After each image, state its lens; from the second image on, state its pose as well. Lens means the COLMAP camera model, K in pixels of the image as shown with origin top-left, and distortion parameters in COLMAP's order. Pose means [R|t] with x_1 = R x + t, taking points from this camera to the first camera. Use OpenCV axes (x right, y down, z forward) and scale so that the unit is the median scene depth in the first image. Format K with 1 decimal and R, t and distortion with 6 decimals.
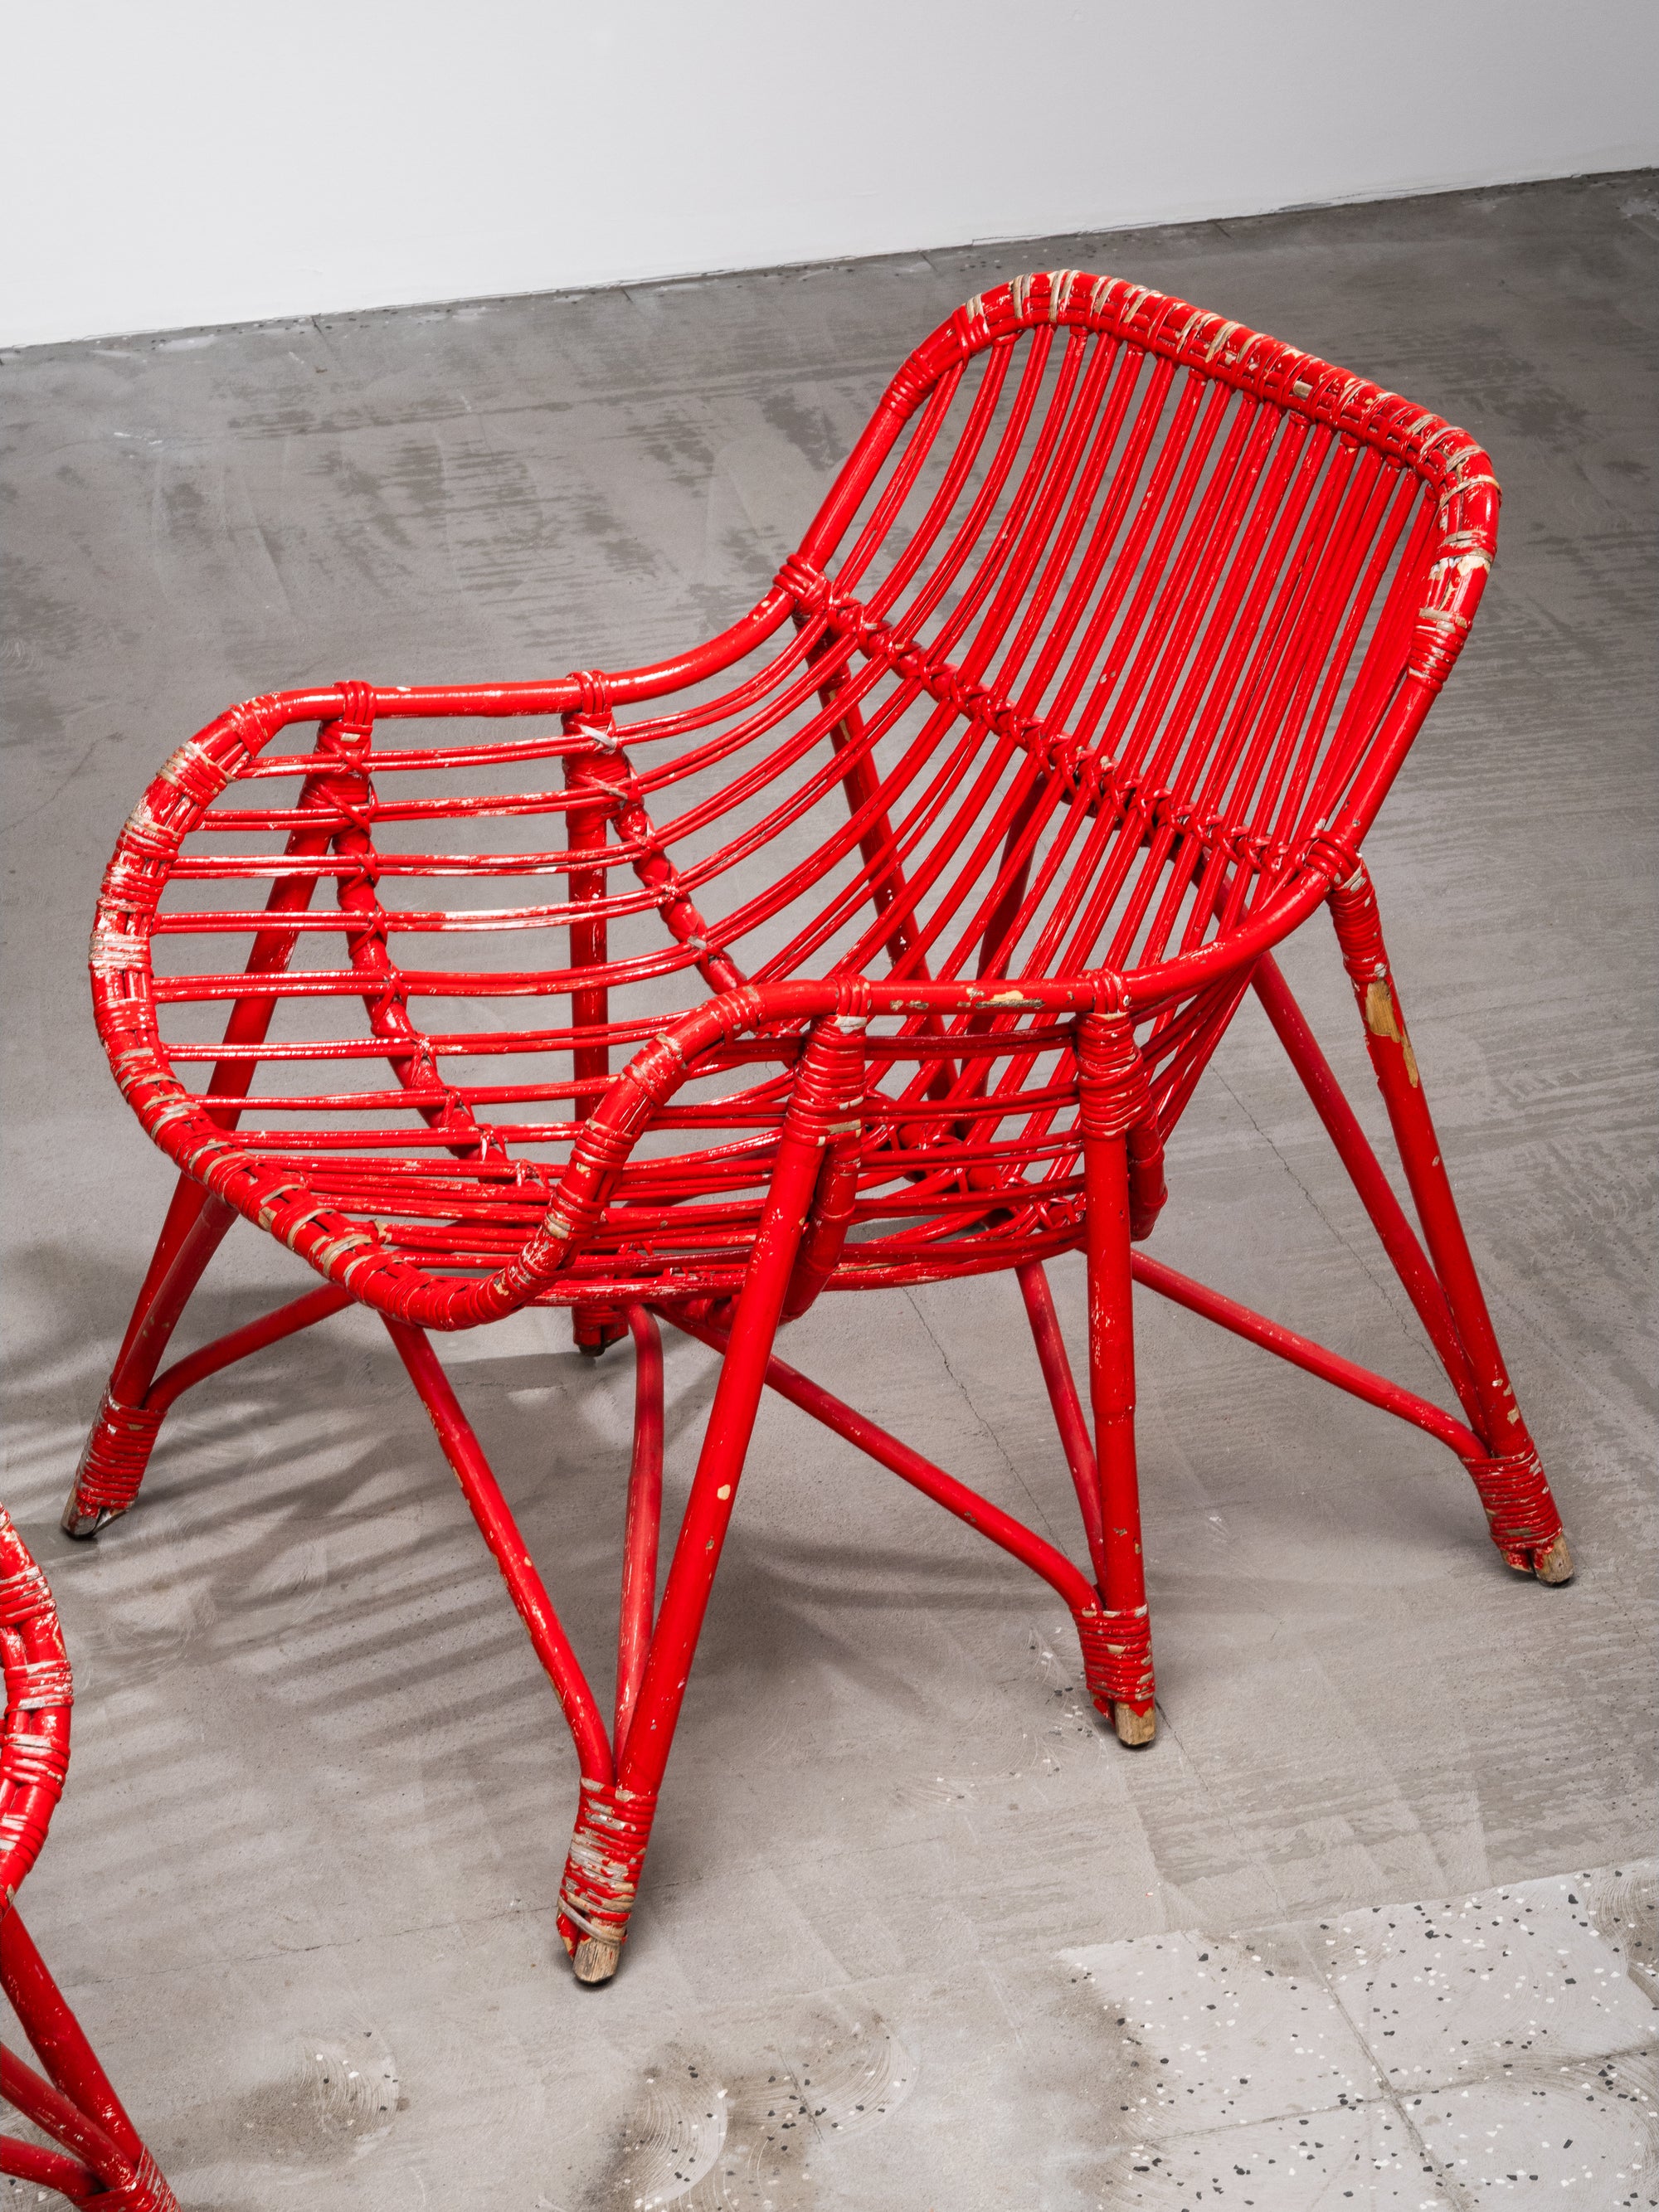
lens RADIAL K [[6086.8, 0, 828.0], [0, 6086.8, 1098.5], [0, 0, 1]] dist [0.024611, 0.000000]
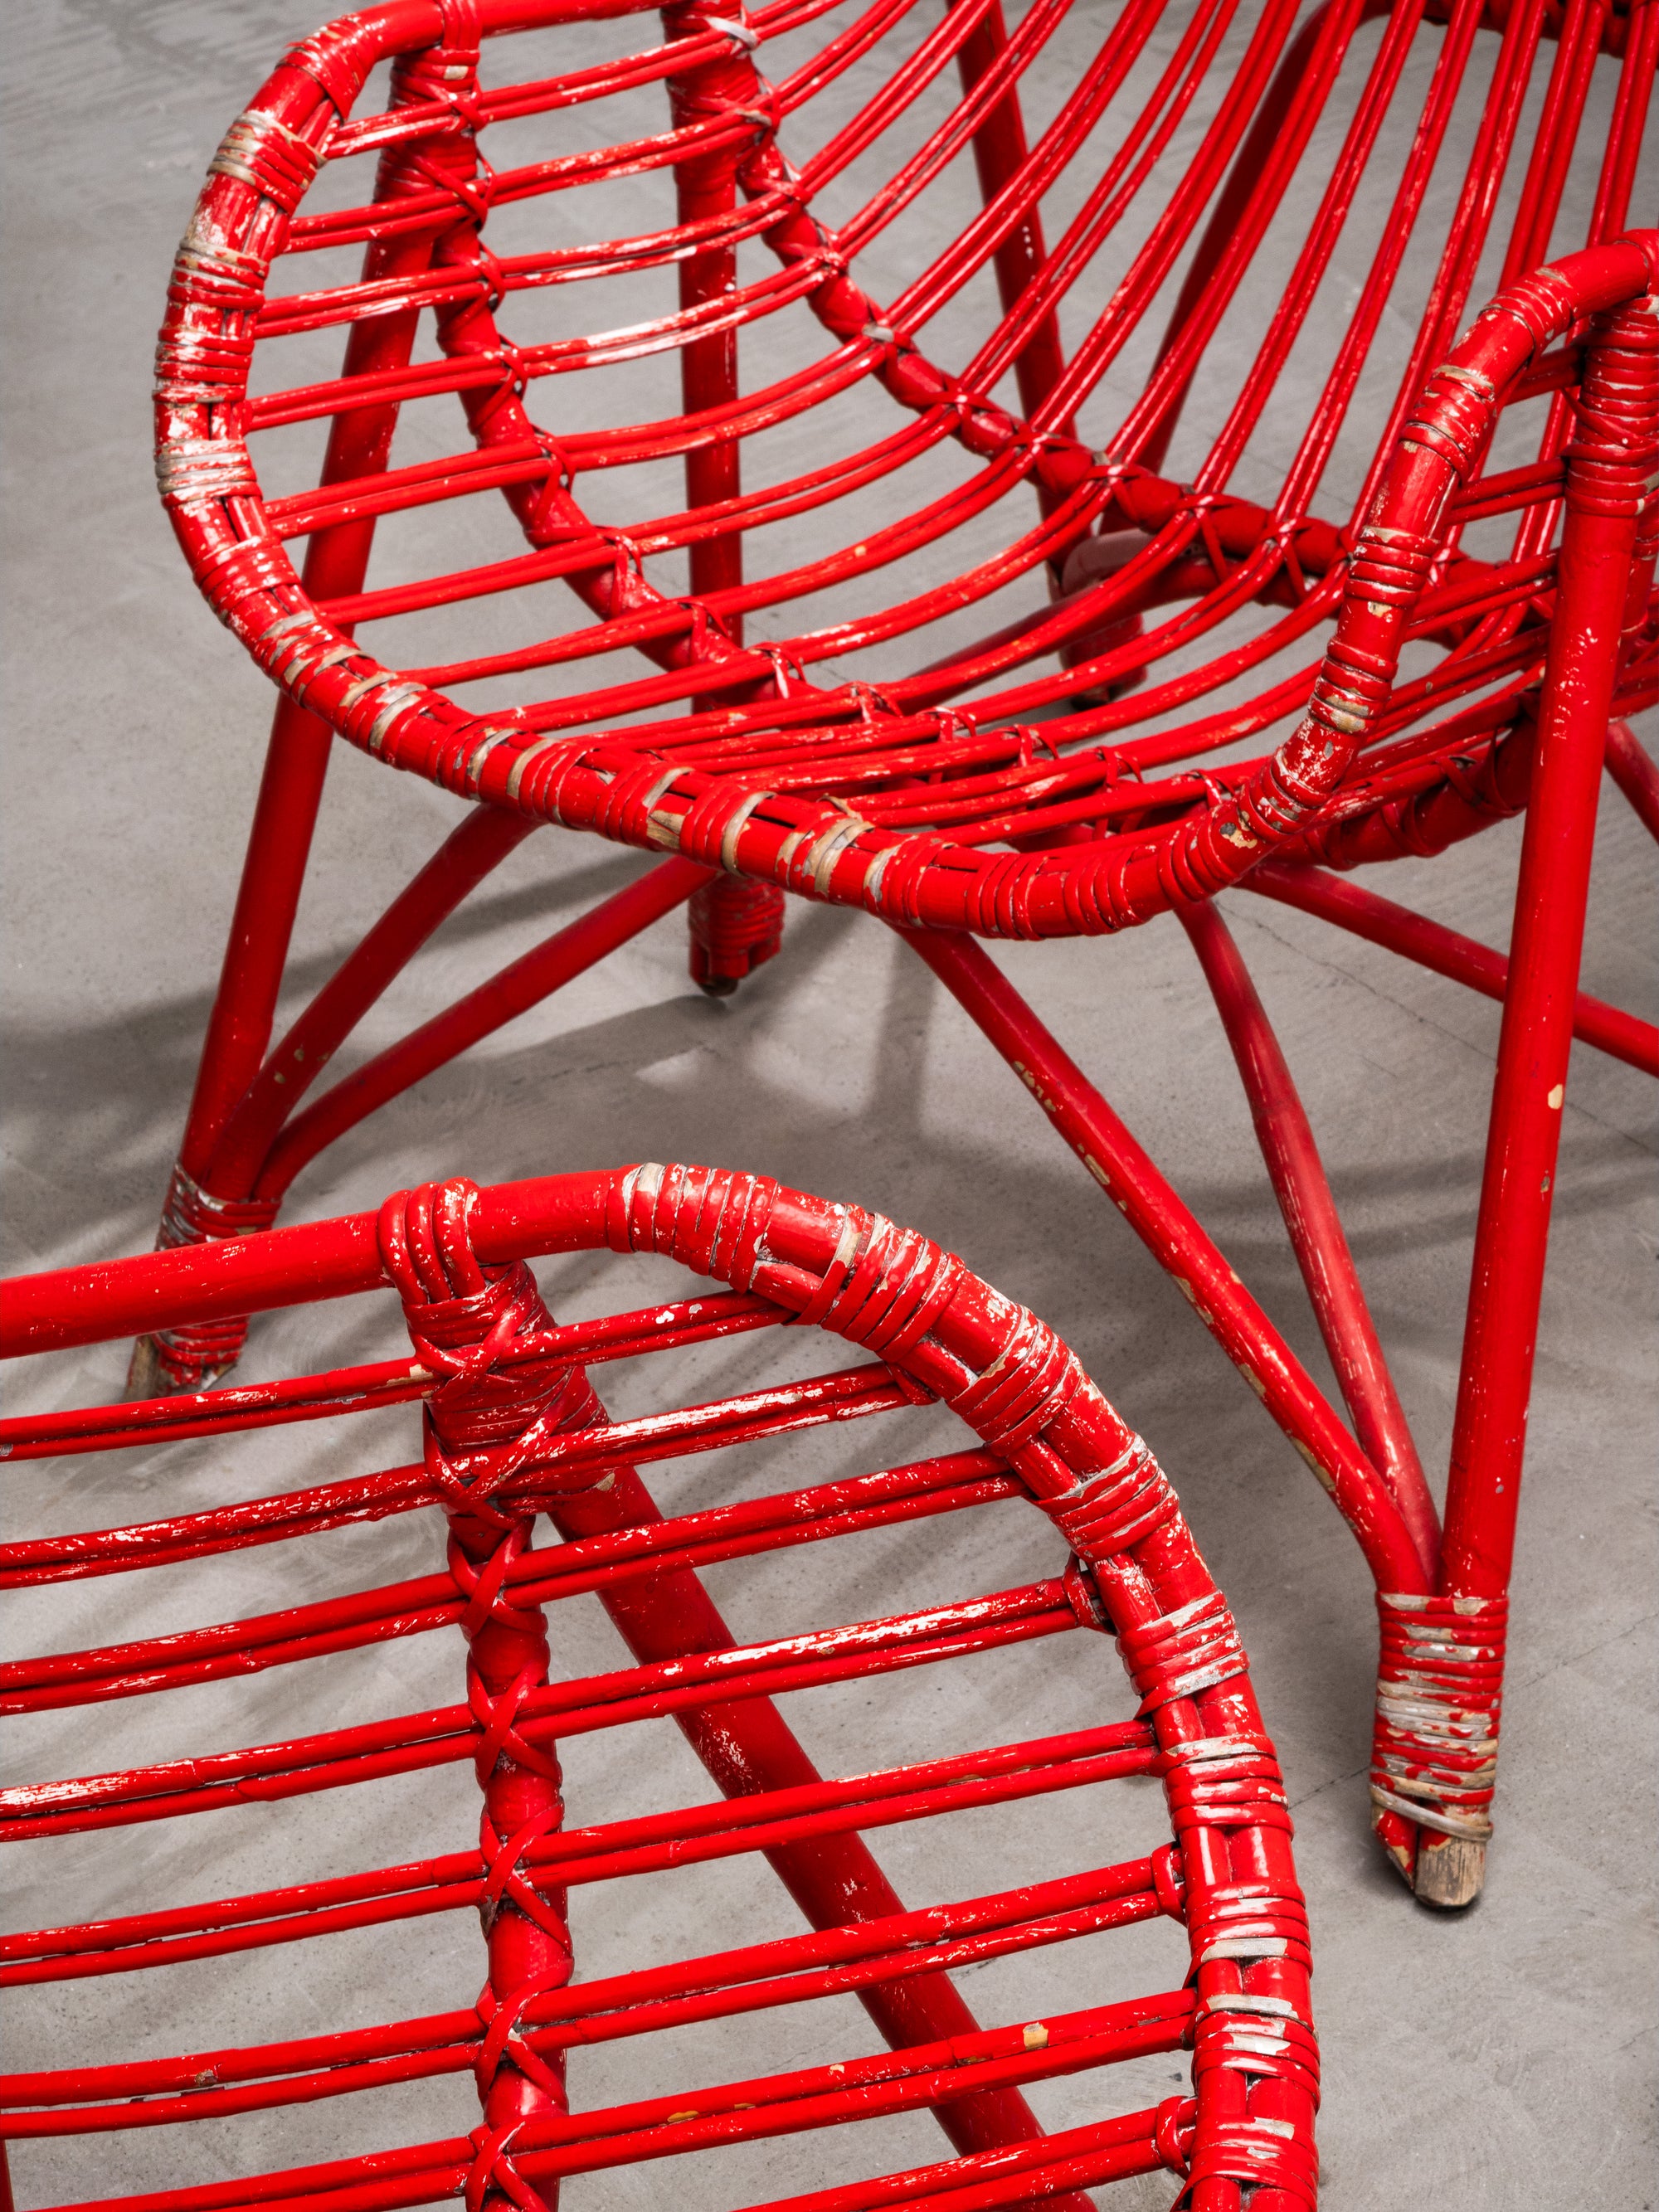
lens RADIAL K [[6086.8, 0, 833.7], [0, 6086.8, 1118.3], [0, 0, 1]] dist [0.024611, 0.000000]
pose [[0.938571, -0.211496, 0.272678, -0.238593], [0.193106, 0.976768, 0.092924, -0.005104], [-0.285996, -0.034560, 0.957607, 0.392524]]
